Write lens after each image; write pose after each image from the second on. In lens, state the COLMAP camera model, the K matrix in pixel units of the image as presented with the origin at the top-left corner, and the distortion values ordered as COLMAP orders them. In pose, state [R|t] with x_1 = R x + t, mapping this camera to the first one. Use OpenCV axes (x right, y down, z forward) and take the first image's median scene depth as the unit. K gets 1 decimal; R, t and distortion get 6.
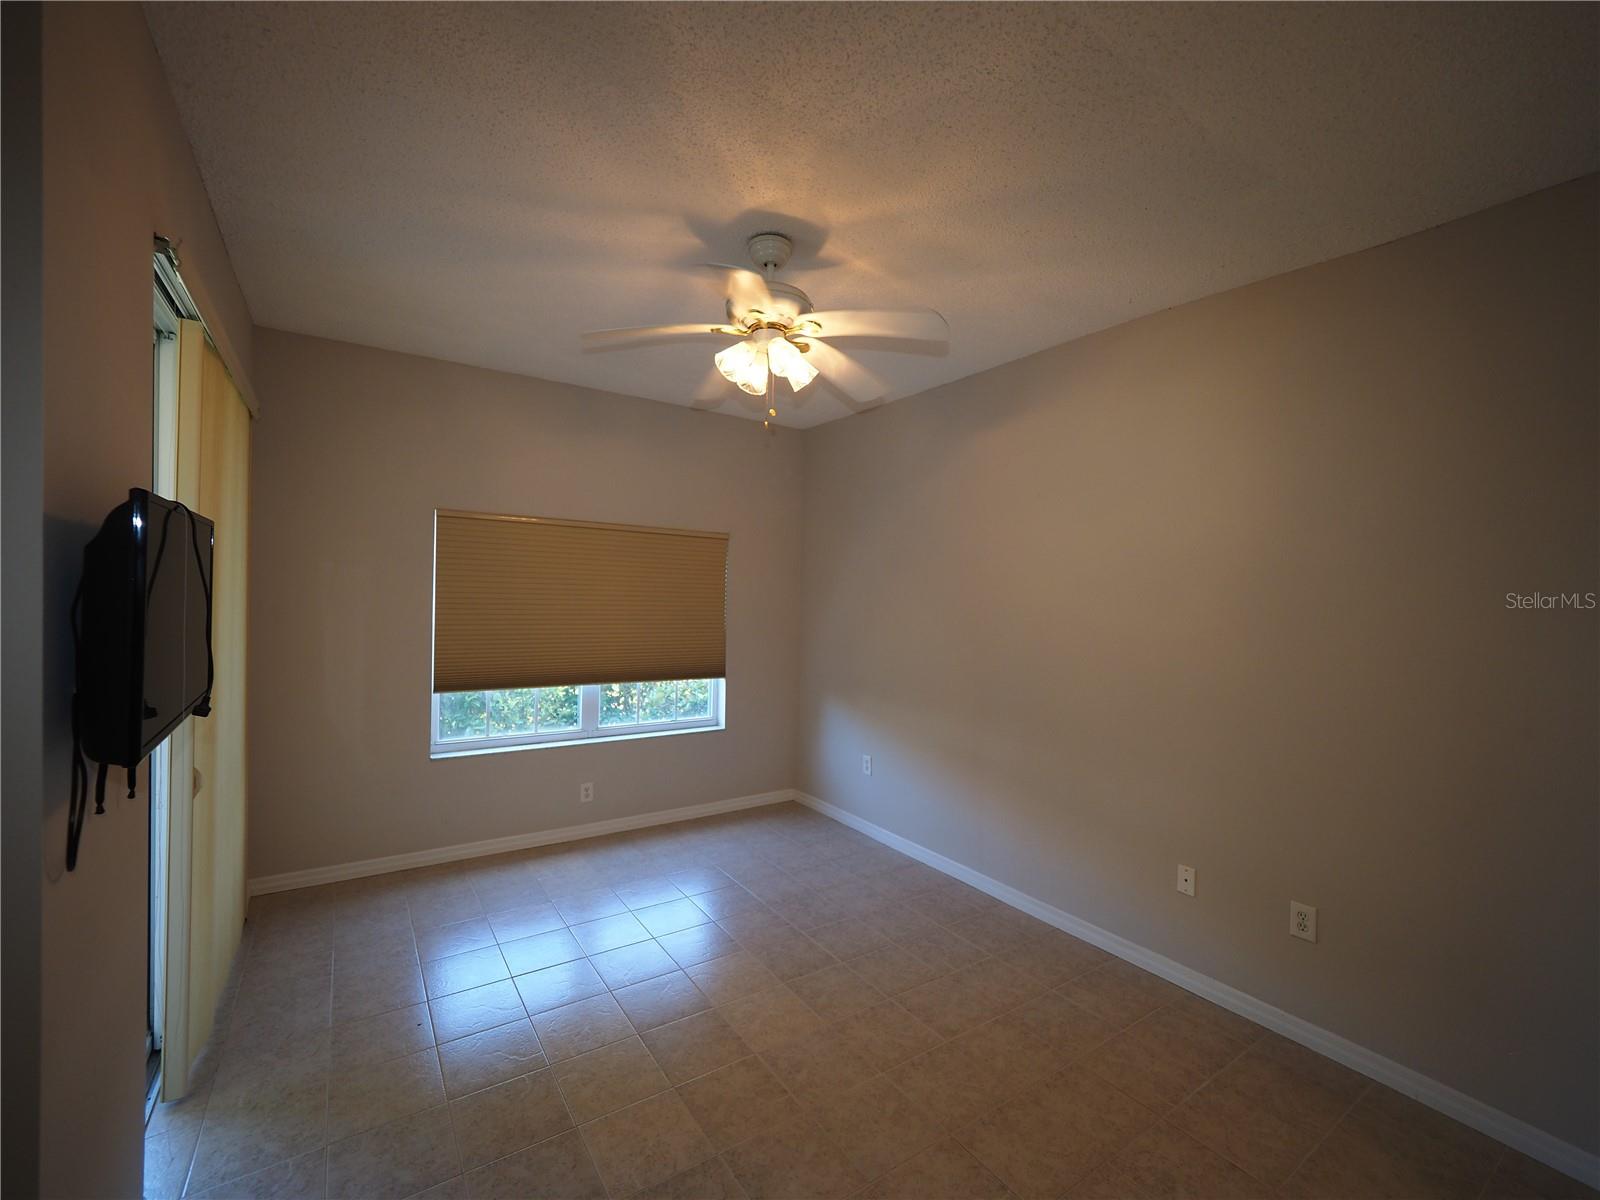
lens RADIAL K [[674.5, 0, 798.9], [0, 674.5, 602.1], [0, 0, 1]] dist [-0.009426, 0.003994]
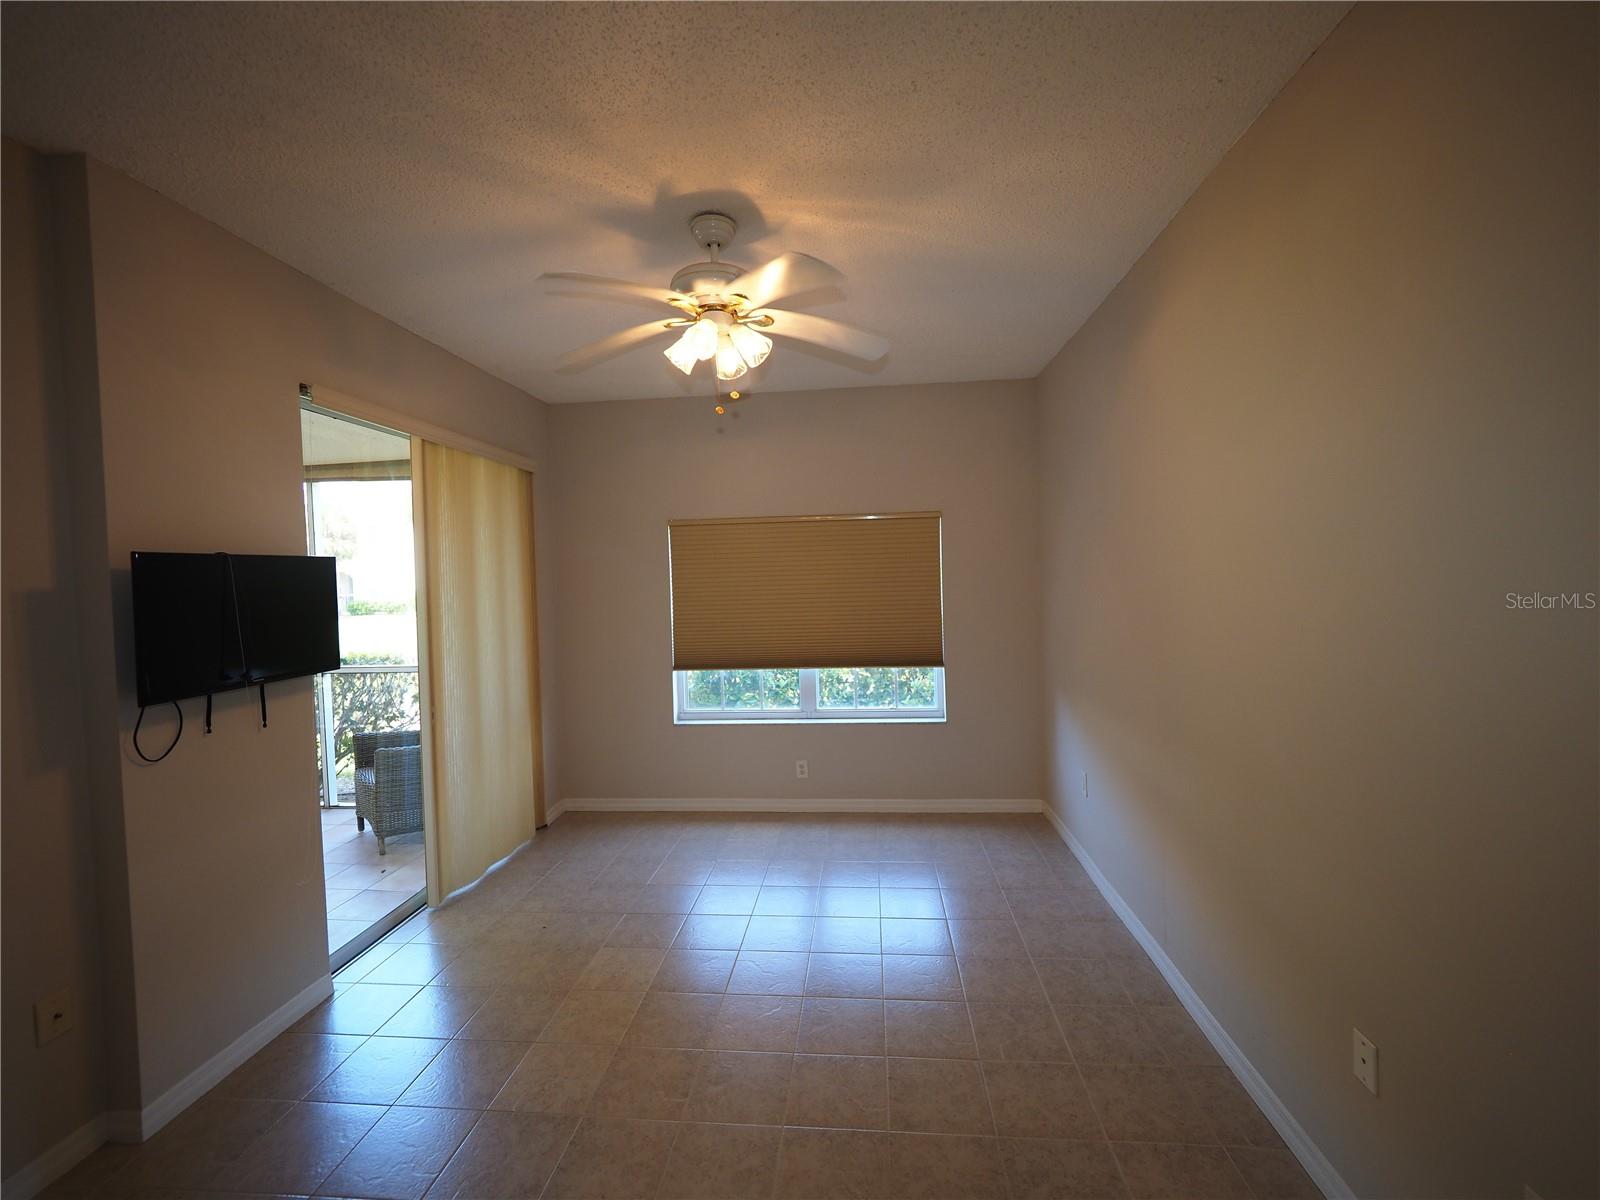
lens RADIAL K [[674.5, 0, 805.4], [0, 674.5, 593.8], [0, 0, 1]] dist [-0.009426, 0.003994]
pose [[0.778729, -0.025989, -0.626822, 0.367632], [0.037515, 0.999283, 0.005174, -0.001212], [0.626238, -0.027544, 0.779145, 0.178312]]
